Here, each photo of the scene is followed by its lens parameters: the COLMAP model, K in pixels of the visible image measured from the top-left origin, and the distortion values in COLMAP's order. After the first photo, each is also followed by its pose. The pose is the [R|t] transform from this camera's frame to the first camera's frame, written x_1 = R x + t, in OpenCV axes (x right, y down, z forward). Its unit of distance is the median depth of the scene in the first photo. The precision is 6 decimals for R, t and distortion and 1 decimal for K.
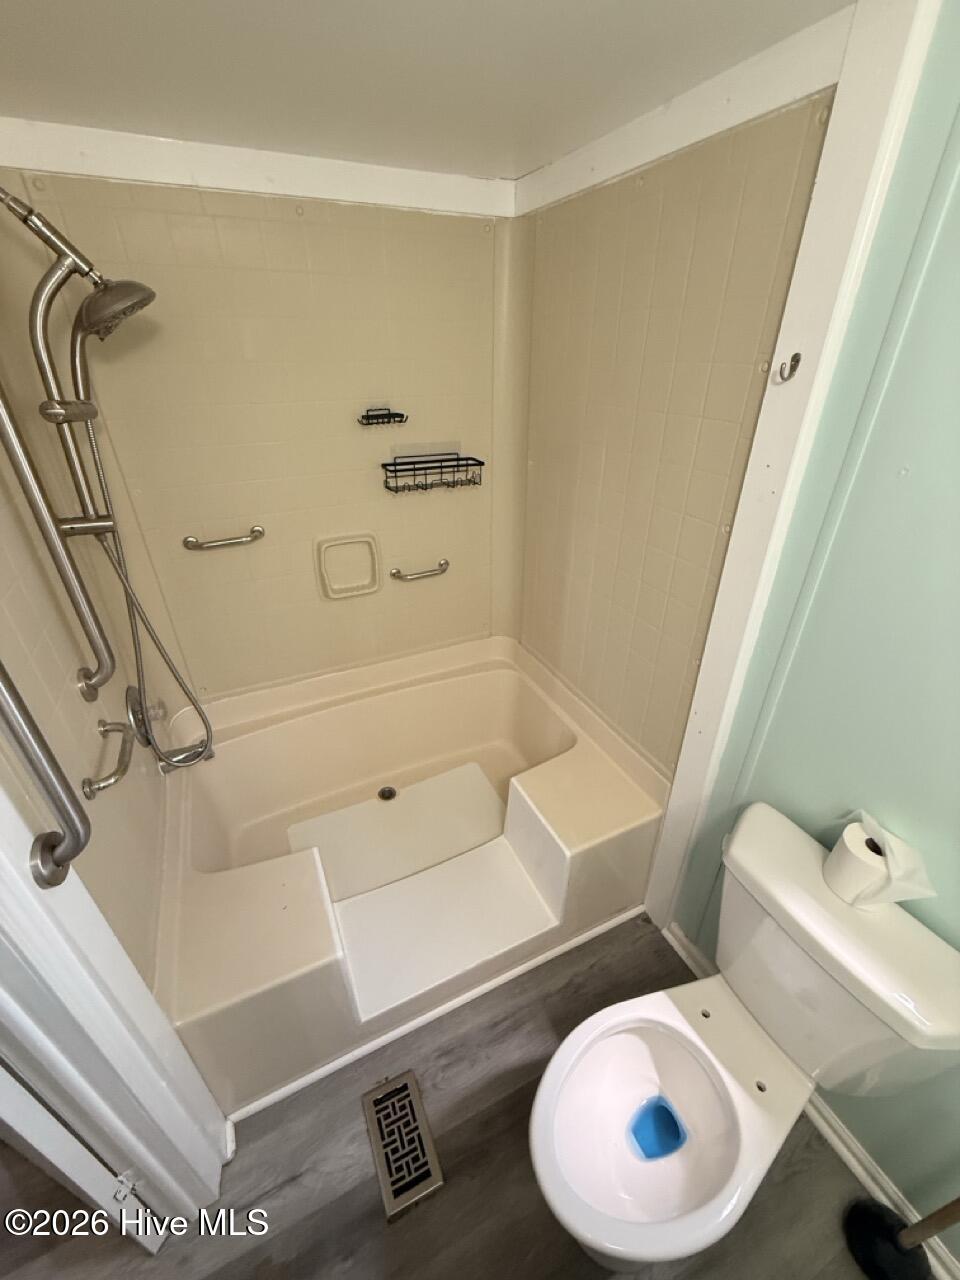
lens RADIAL K [[515.4, 0, 468.6], [0, 515.4, 635.5], [0, 0, 1]] dist [-0.001113, 0.000489]
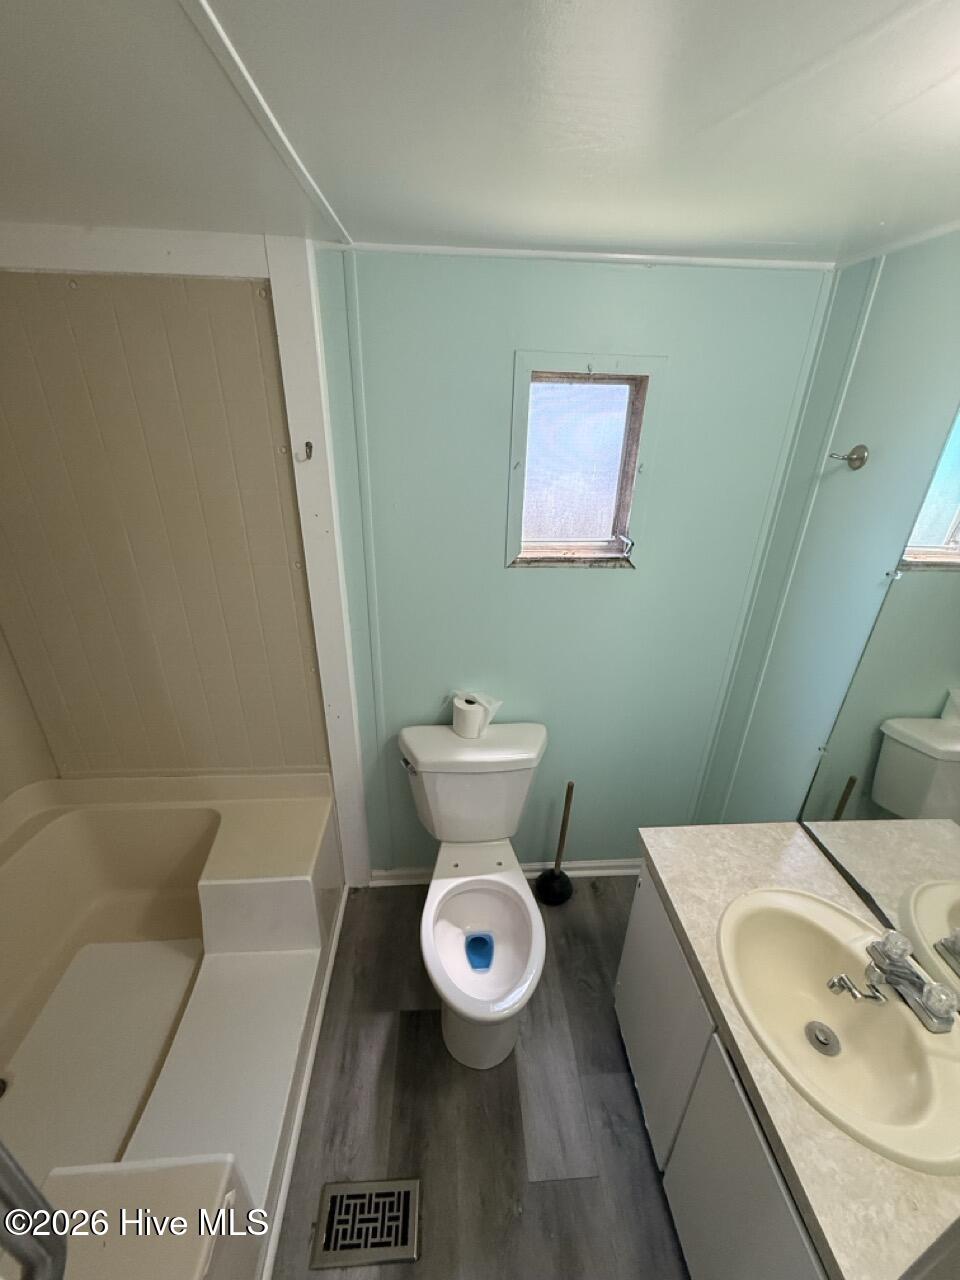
lens RADIAL K [[515.4, 0, 479.4], [0, 515.4, 640.5], [0, 0, 1]] dist [-0.001113, 0.000489]
pose [[0.362891, -0.374323, 0.853342, -0.497720], [0.434627, 0.878047, 0.200331, -0.094008], [-0.824263, 0.298187, 0.481326, 0.035200]]
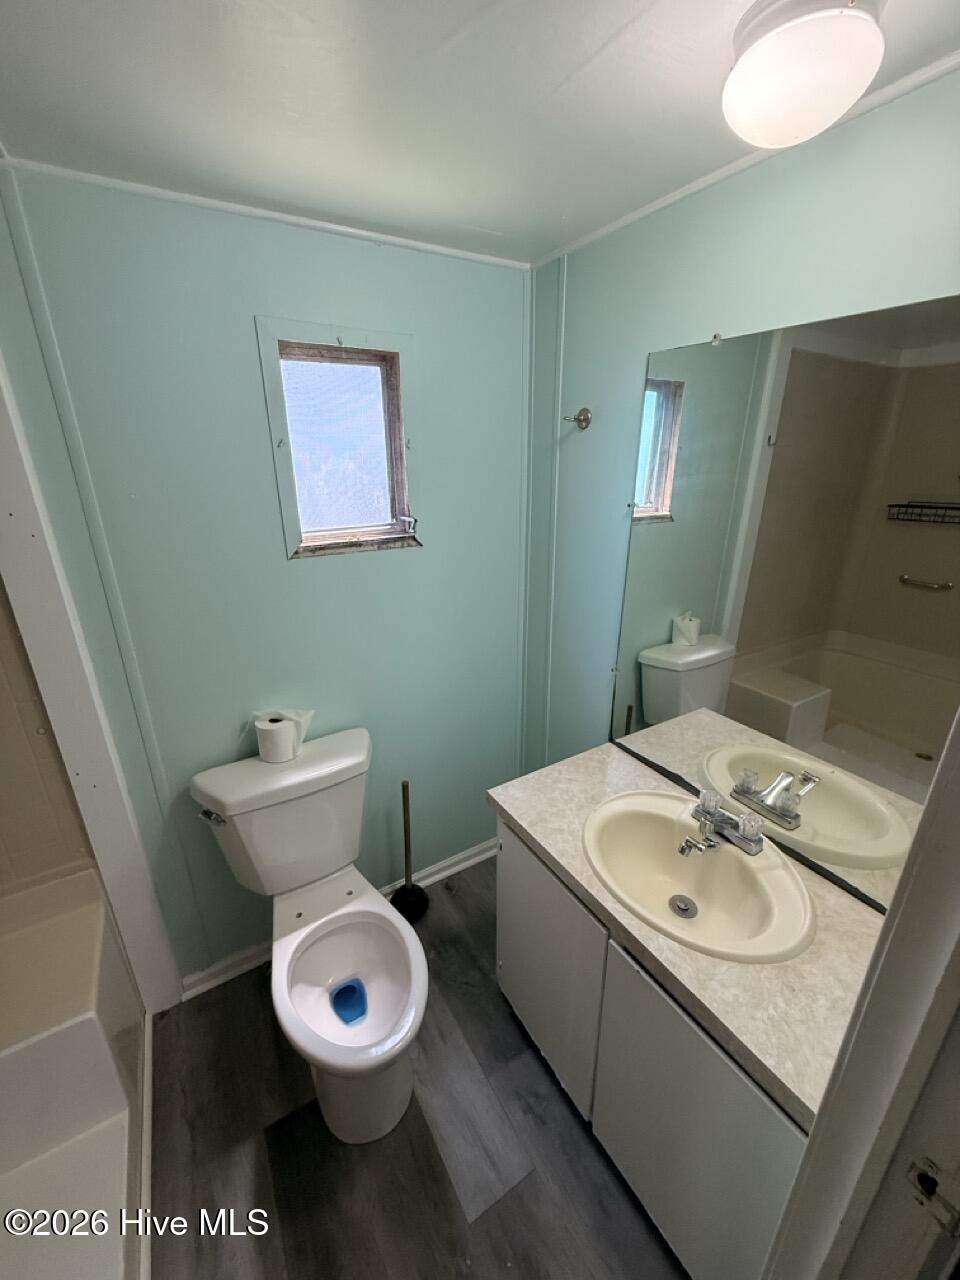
lens RADIAL K [[515.4, 0, 483.5], [0, 515.4, 637.7], [0, 0, 1]] dist [-0.001113, 0.000489]
pose [[-0.112925, -0.324063, 0.939271, -0.502884], [0.497501, 0.799844, 0.335771, 0.001572], [-0.860082, 0.505205, 0.070900, 0.174258]]
